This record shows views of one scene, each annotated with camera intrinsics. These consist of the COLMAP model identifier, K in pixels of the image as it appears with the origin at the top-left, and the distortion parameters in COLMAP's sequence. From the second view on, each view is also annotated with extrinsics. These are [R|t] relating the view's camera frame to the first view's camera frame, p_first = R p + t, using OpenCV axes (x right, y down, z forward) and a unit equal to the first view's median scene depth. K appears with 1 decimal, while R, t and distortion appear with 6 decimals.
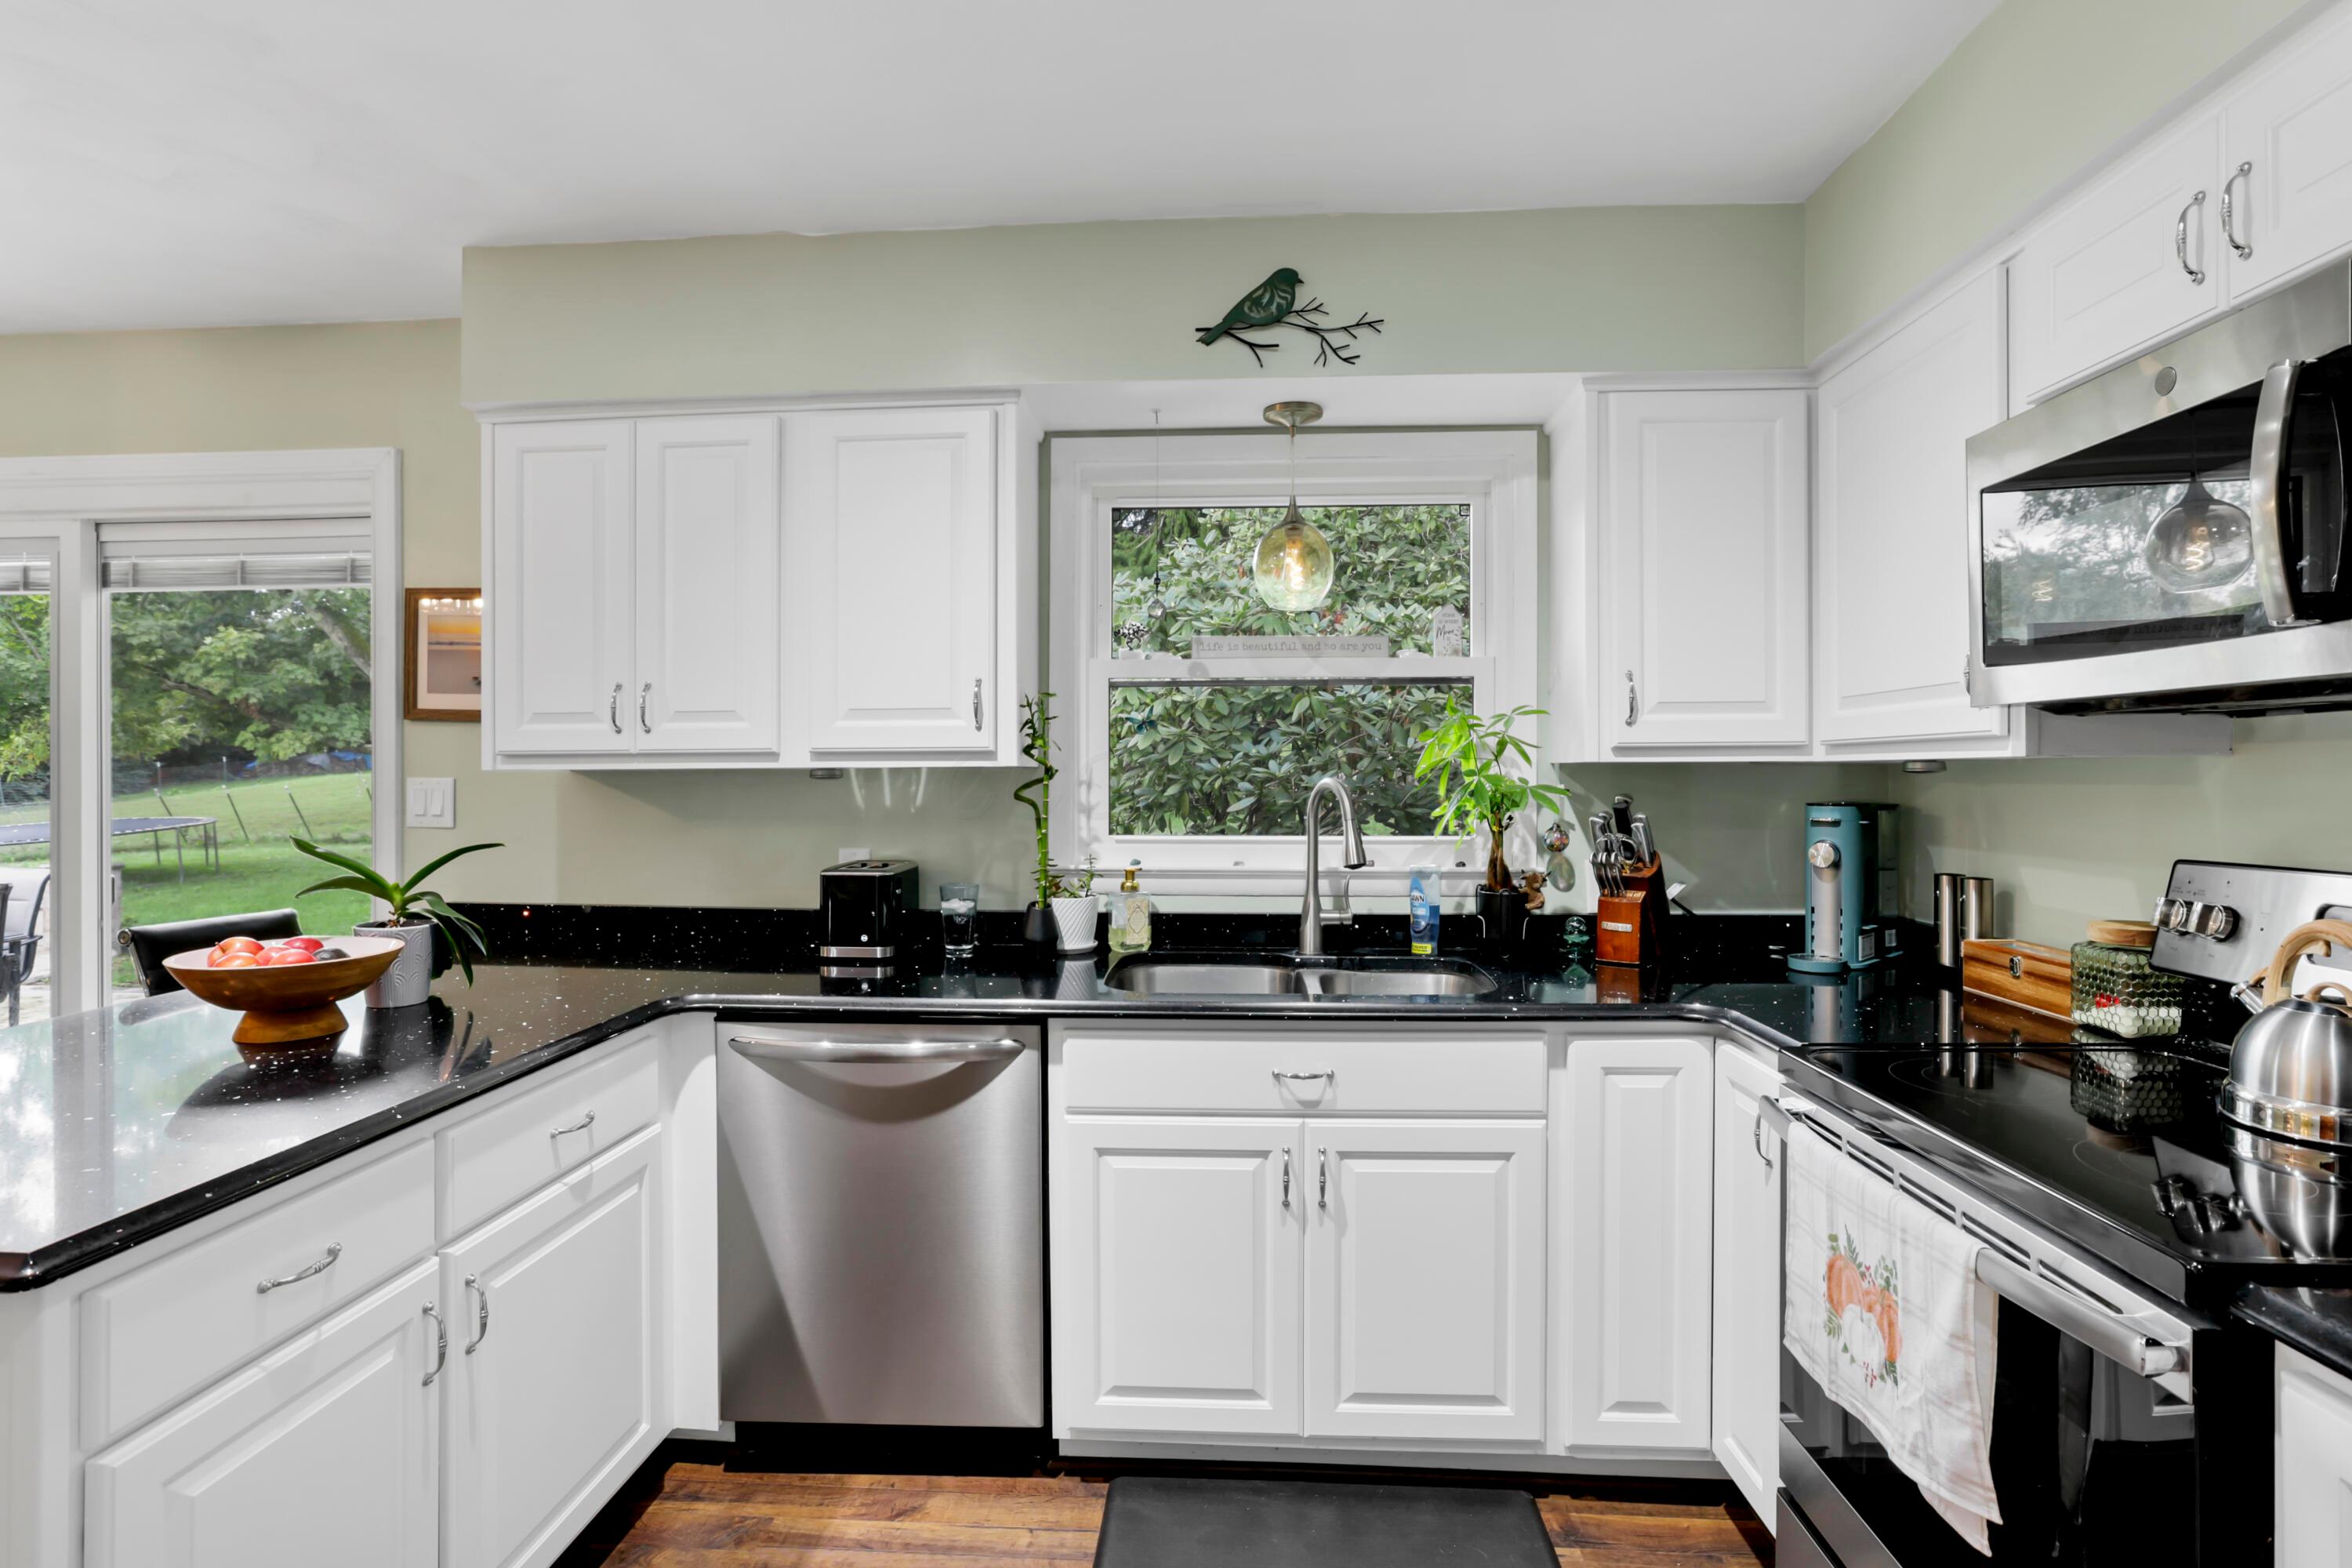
lens RADIAL K [[1141.2, 0, 1168.8], [0, 1141.2, 789.5], [0, 0, 1]] dist [-0.036662, 0.017949]
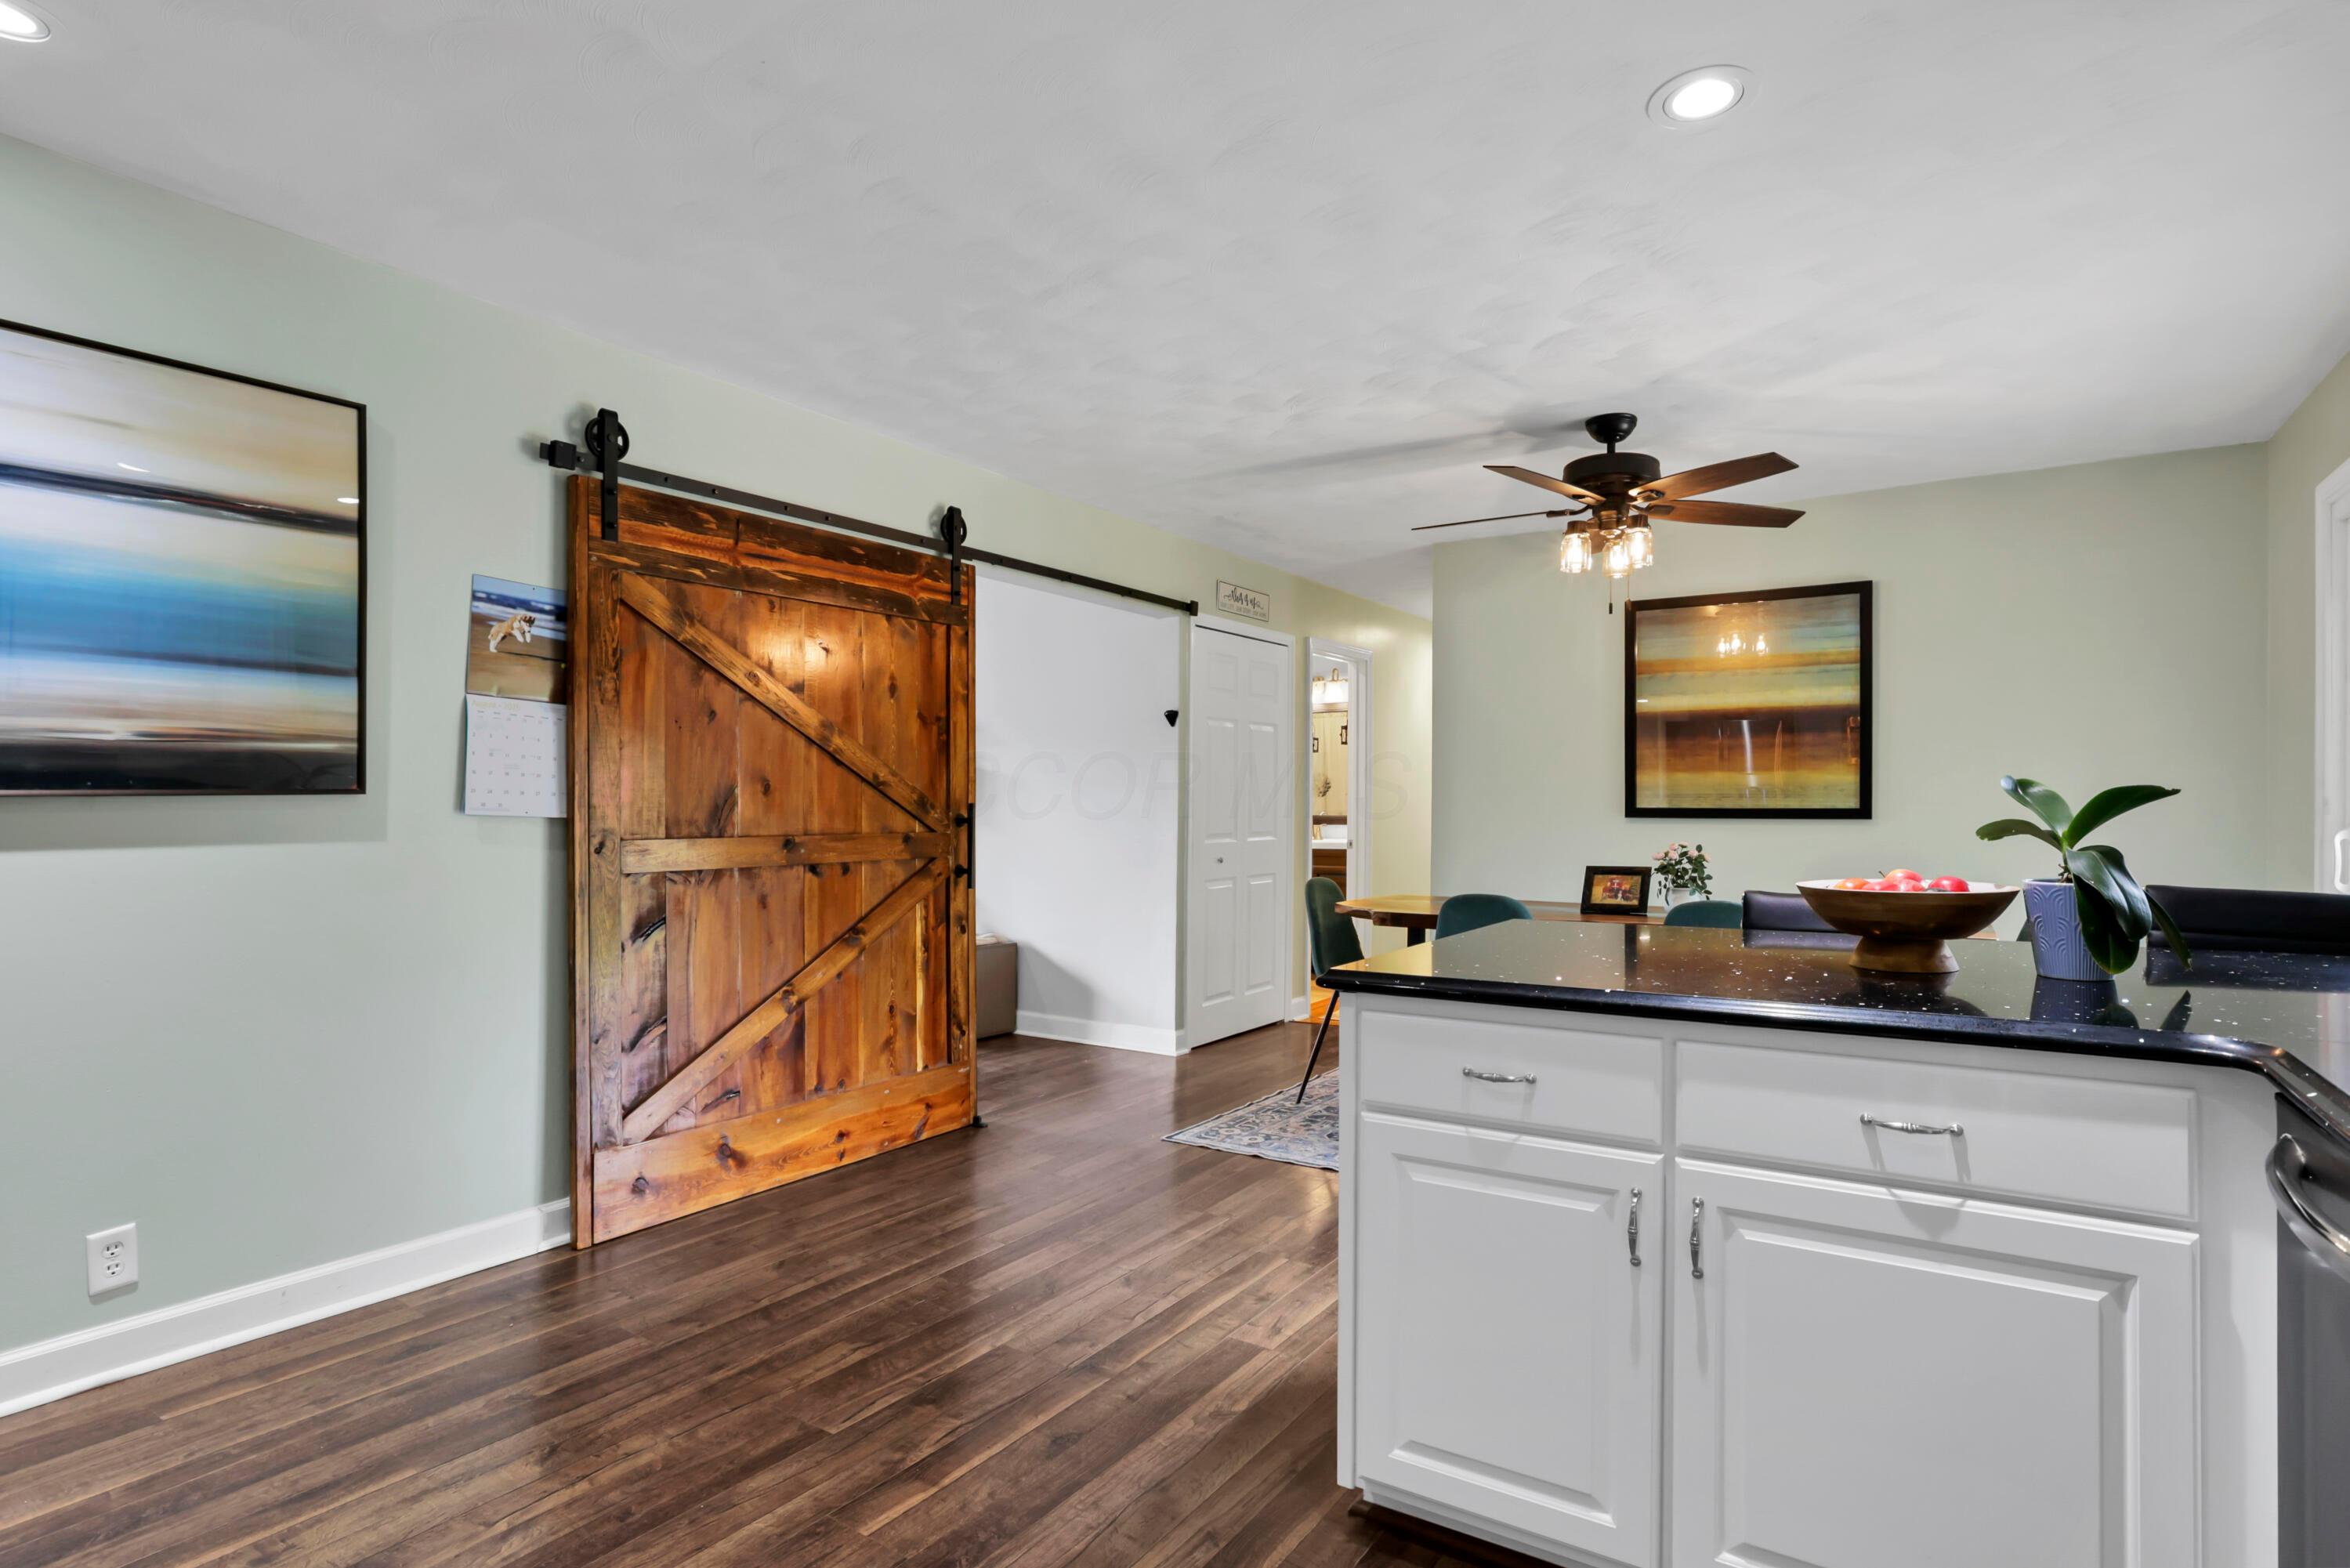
lens RADIAL K [[1140.2, 0, 1167.8], [0, 1140.2, 789.4], [0, 0, 1]] dist [-0.036662, 0.017949]
pose [[-0.482161, -0.009429, -0.876032, 0.309596], [-0.014851, 0.999886, -0.002588, 0.052863], [0.875956, 0.011763, -0.482247, 0.688035]]
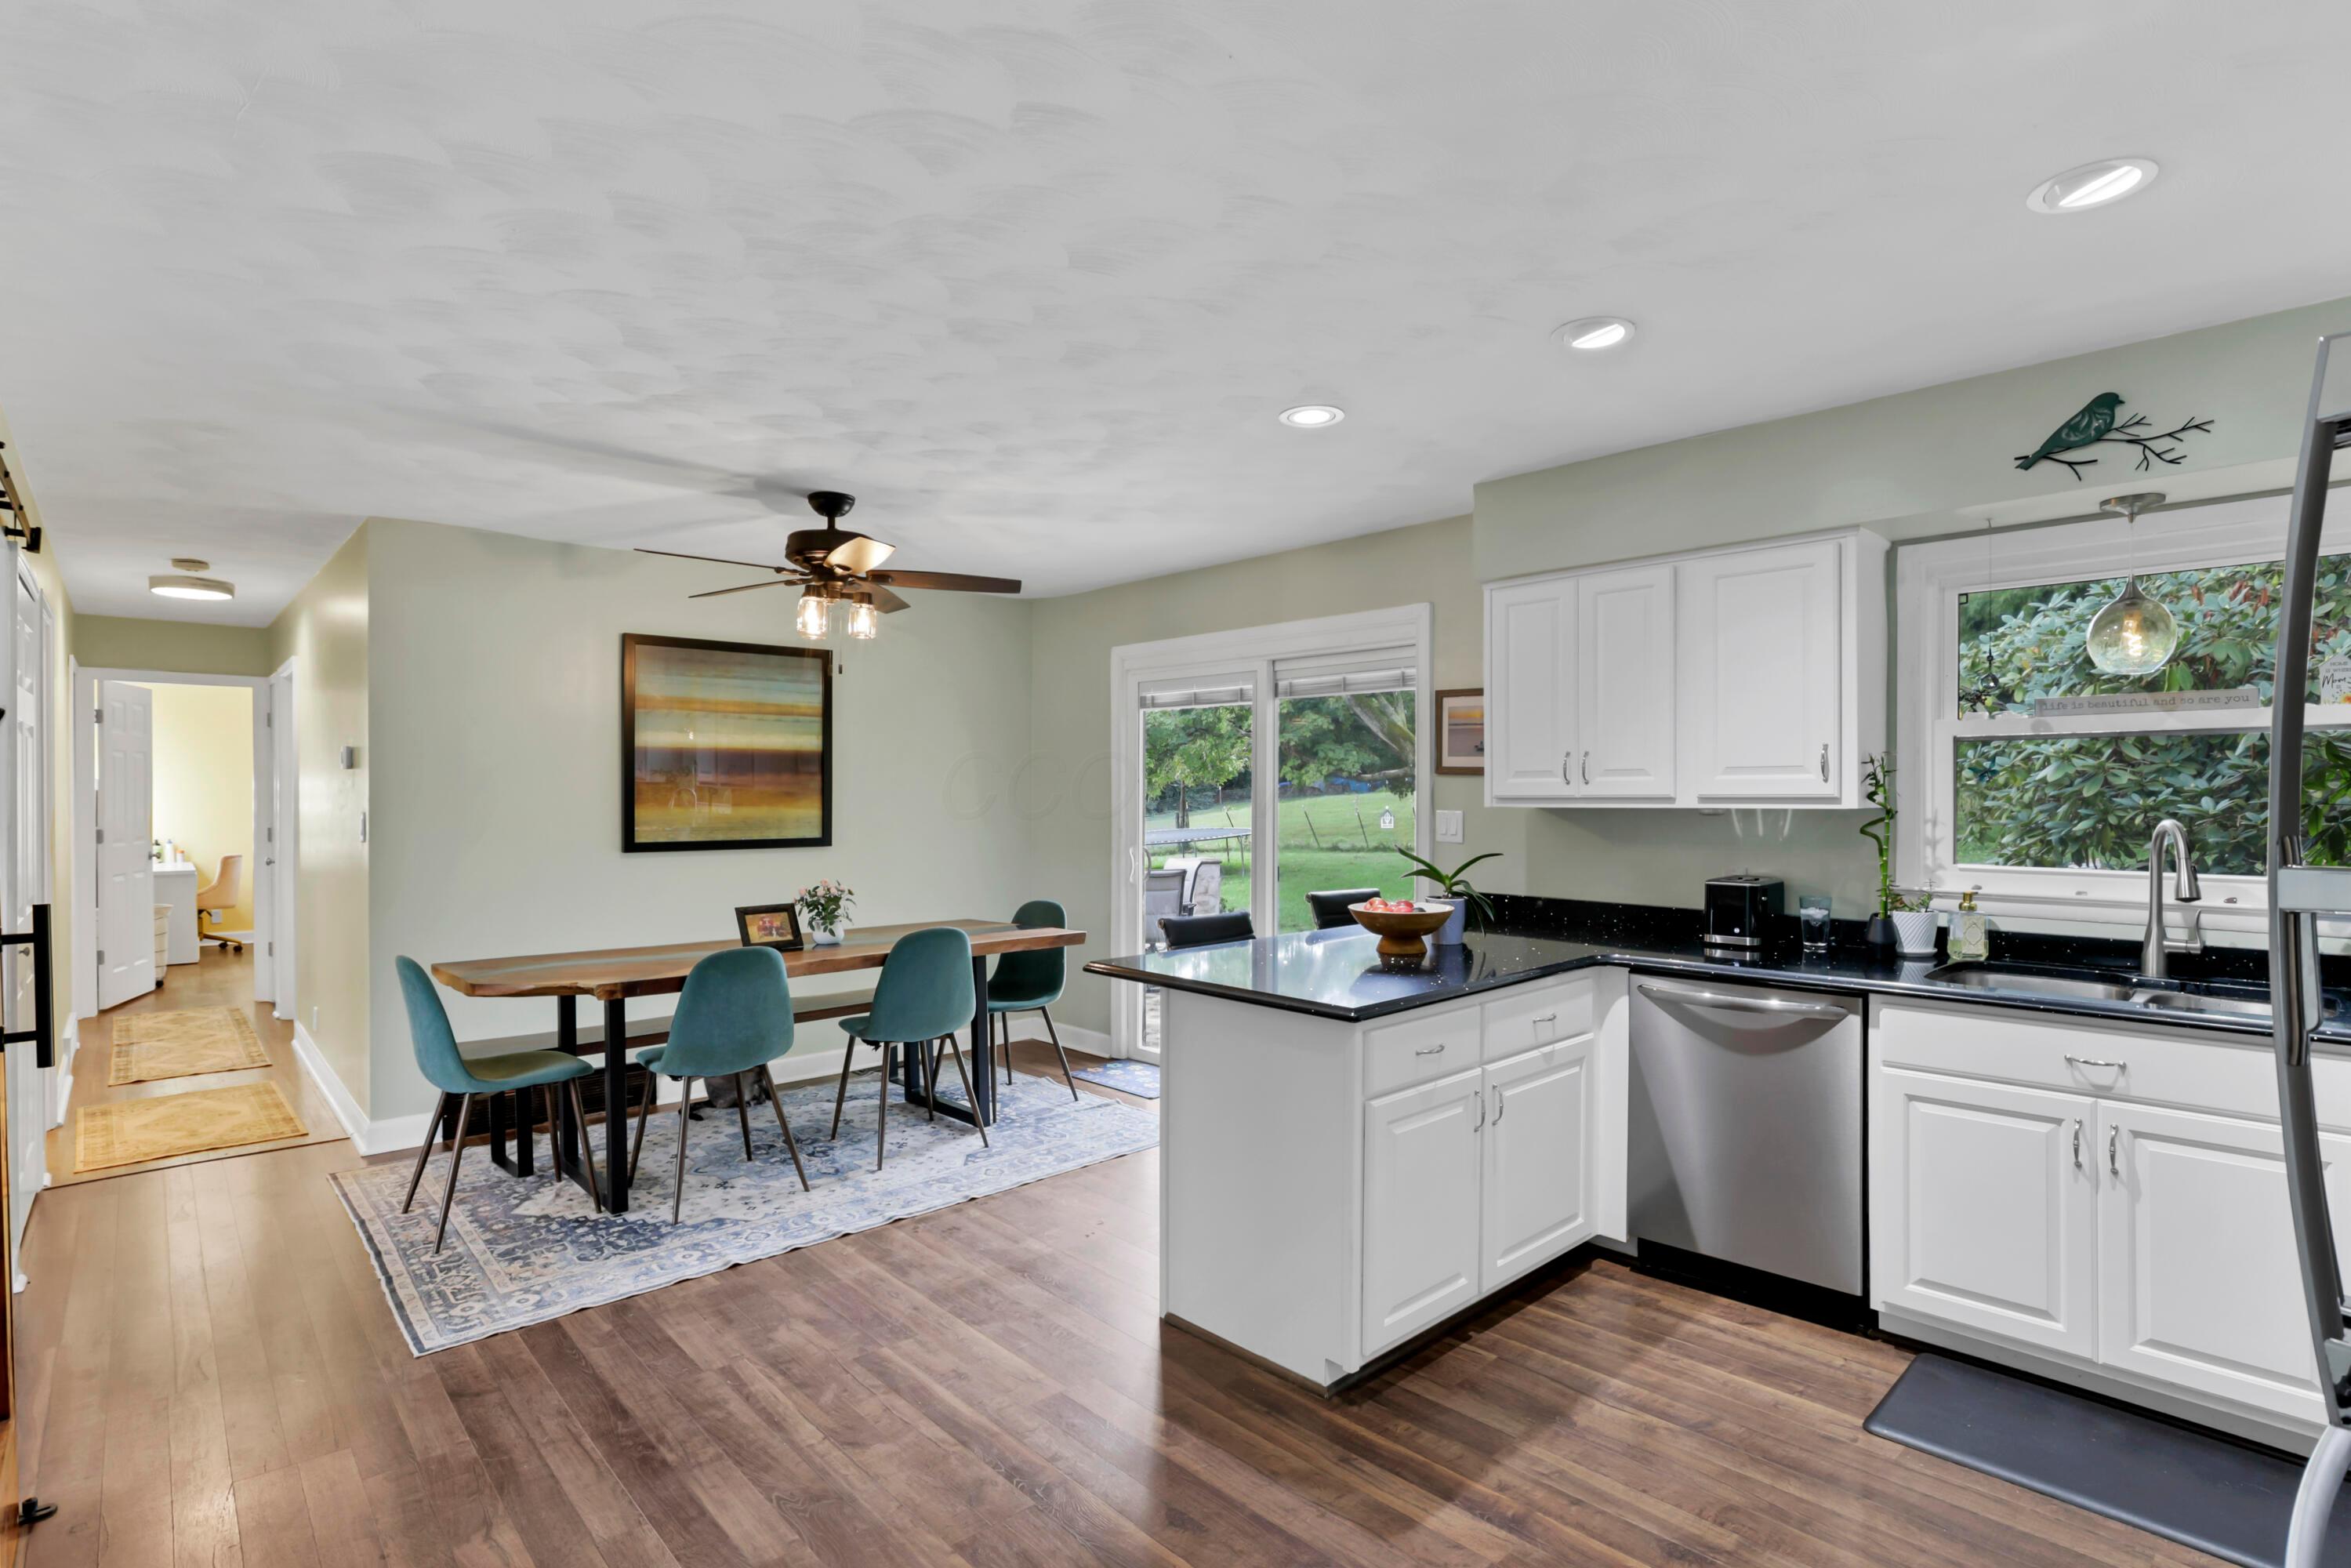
lens RADIAL K [[1140.8, 0, 1168.3], [0, 1140.8, 789.5], [0, 0, 1]] dist [-0.036662, 0.017949]
pose [[0.716566, -0.002699, -0.697514, 0.199653], [-0.009571, 0.999860, -0.013702, -0.016593], [0.697454, 0.016494, 0.716440, -0.480999]]
